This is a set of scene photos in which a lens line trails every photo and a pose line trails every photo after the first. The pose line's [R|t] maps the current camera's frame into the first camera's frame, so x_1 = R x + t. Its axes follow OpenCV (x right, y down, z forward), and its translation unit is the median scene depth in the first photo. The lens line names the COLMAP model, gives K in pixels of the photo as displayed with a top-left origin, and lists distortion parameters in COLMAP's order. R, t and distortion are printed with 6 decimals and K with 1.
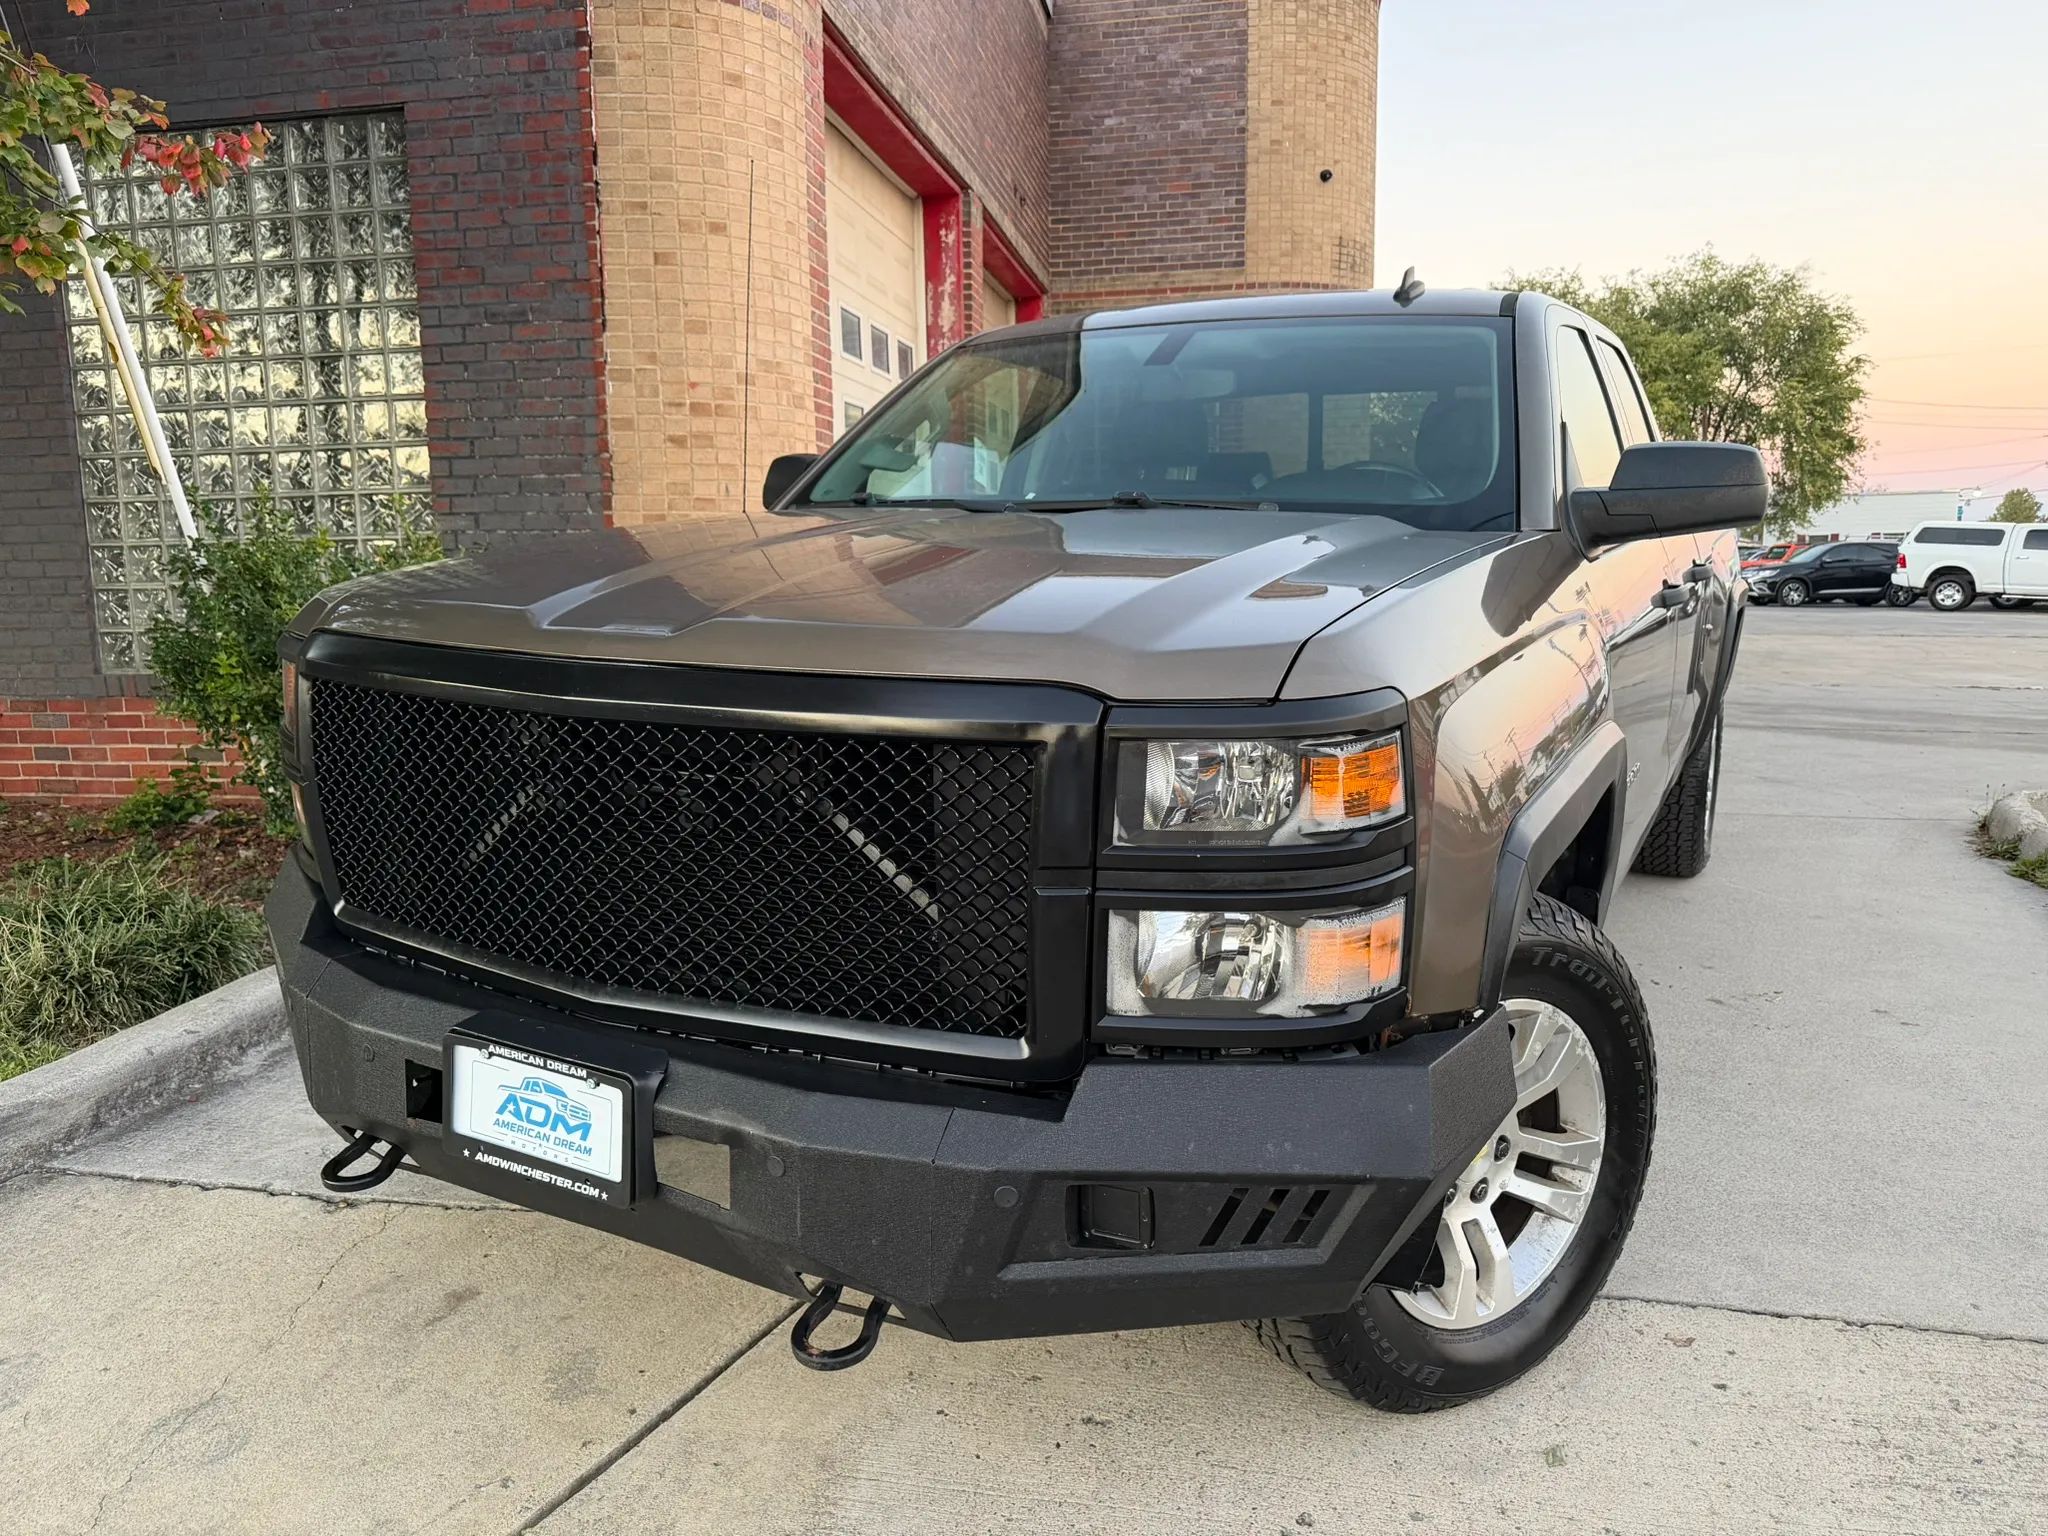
lens RADIAL K [[1454.2, 0, 1012.0], [0, 1454.2, 806.7], [0, 0, 1]] dist [0.030540, -0.043455]
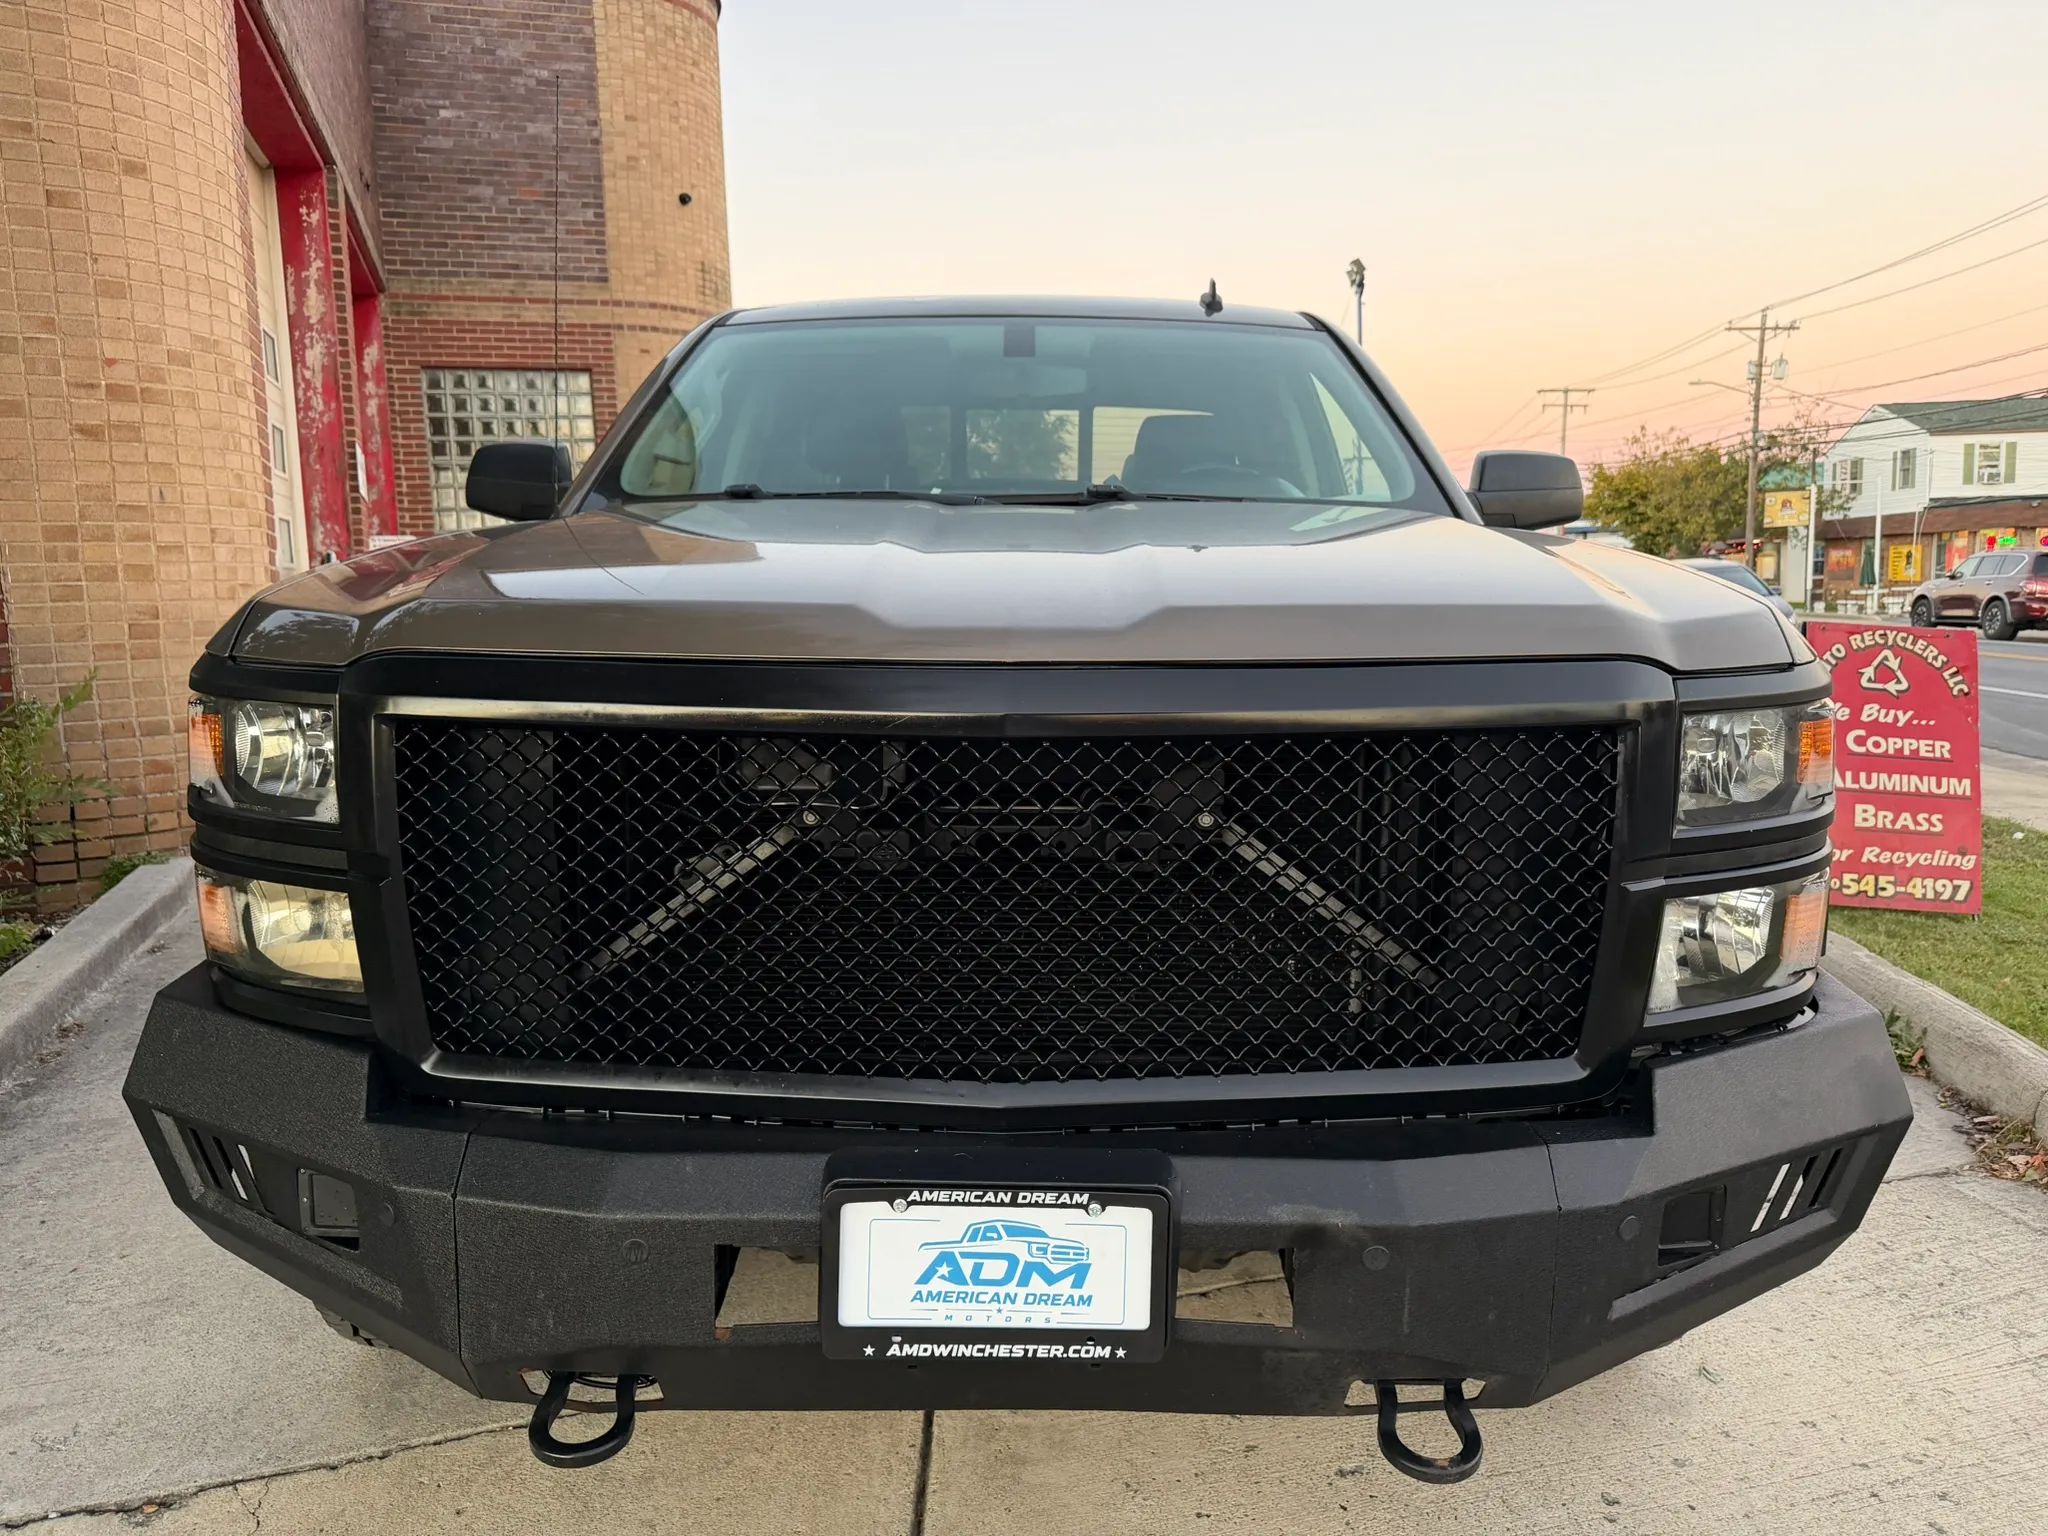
lens RADIAL K [[1454.2, 0, 1023.8], [0, 1454.2, 795.6], [0, 0, 1]] dist [0.030540, -0.043455]
pose [[0.875765, -0.080233, 0.476023, -0.112341], [0.094261, 0.995532, -0.005622, -0.004339], [-0.473445, 0.049794, 0.879415, 0.056391]]
